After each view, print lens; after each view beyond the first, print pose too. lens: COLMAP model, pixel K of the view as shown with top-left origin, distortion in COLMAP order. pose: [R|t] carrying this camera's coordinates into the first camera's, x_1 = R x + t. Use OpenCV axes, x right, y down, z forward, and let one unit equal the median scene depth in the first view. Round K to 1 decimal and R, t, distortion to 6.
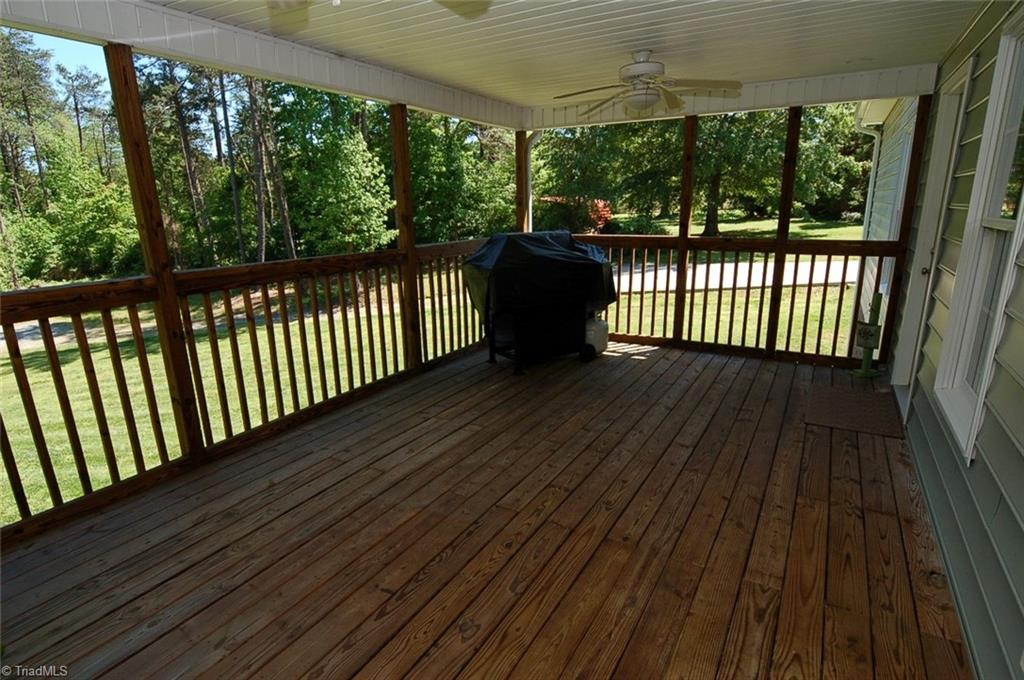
lens RADIAL K [[544.1, 0, 509.7], [0, 544.1, 344.1], [0, 0, 1]] dist [-0.014413, 0.001830]
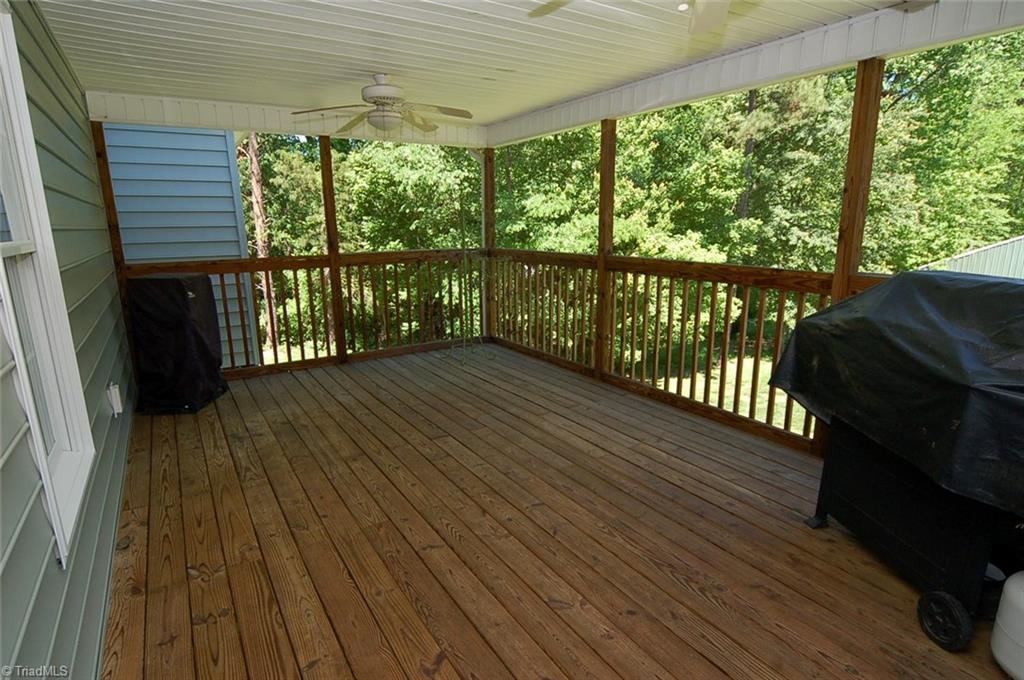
lens RADIAL K [[544.1, 0, 509.1], [0, 544.1, 346.1], [0, 0, 1]] dist [-0.014413, 0.001830]
pose [[-0.457442, 0.215996, -0.862608, 0.938031], [-0.206036, 0.917909, 0.339105, -0.364883], [0.865041, 0.332849, -0.375387, 1.423485]]
